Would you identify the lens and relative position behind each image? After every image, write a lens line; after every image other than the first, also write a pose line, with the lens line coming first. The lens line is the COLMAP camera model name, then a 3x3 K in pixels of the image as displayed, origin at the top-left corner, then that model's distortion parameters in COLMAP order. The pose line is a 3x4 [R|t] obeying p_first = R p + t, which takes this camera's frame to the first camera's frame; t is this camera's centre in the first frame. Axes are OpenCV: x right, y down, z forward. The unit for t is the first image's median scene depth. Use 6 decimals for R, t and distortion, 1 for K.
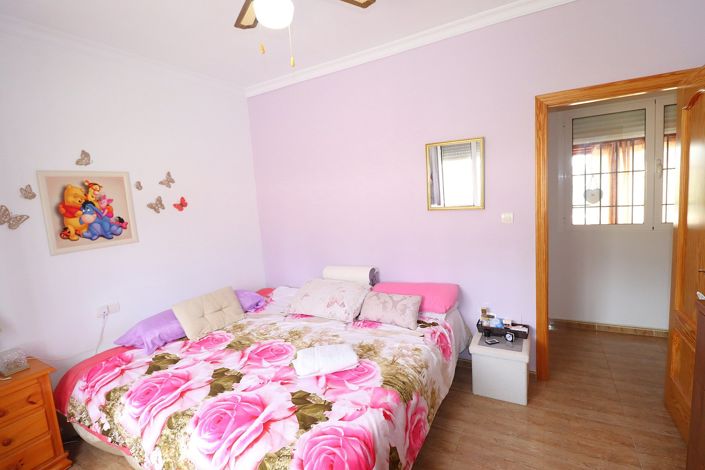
lens RADIAL K [[328.1, 0, 353.8], [0, 328.1, 232.1], [0, 0, 1]] dist [-0.000602, -0.011738]
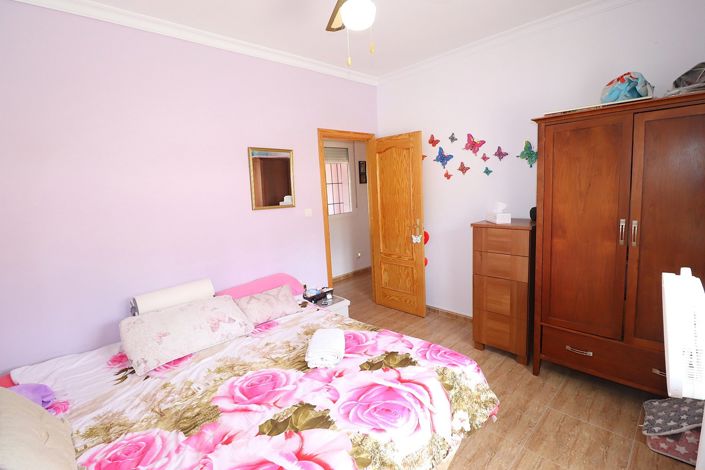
lens RADIAL K [[328.1, 0, 353.8], [0, 328.1, 232.1], [0, 0, 1]] dist [-0.000602, -0.011738]
pose [[0.275020, -0.081526, 0.957976, -0.838409], [0.141536, 0.988975, 0.043531, 0.003812], [-0.950964, 0.123617, 0.283526, 0.482443]]
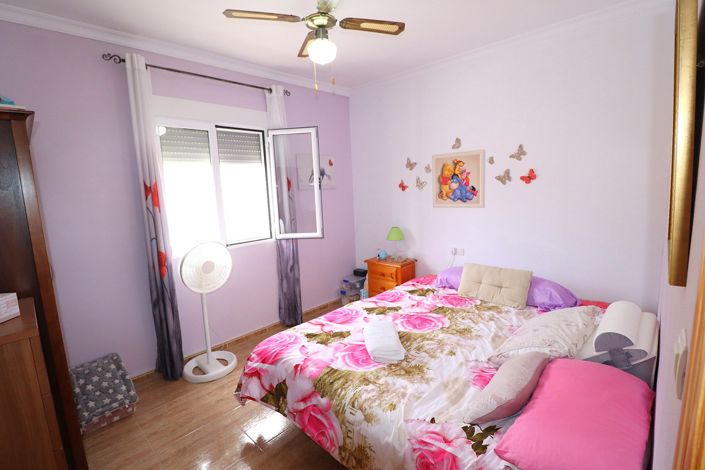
lens RADIAL K [[328.1, 0, 353.8], [0, 328.1, 232.1], [0, 0, 1]] dist [-0.000602, -0.011738]
pose [[-0.230985, 0.216160, -0.948642, 0.726423], [-0.046637, 0.971428, 0.232707, -0.163501], [0.971839, 0.097993, -0.214304, 0.913062]]
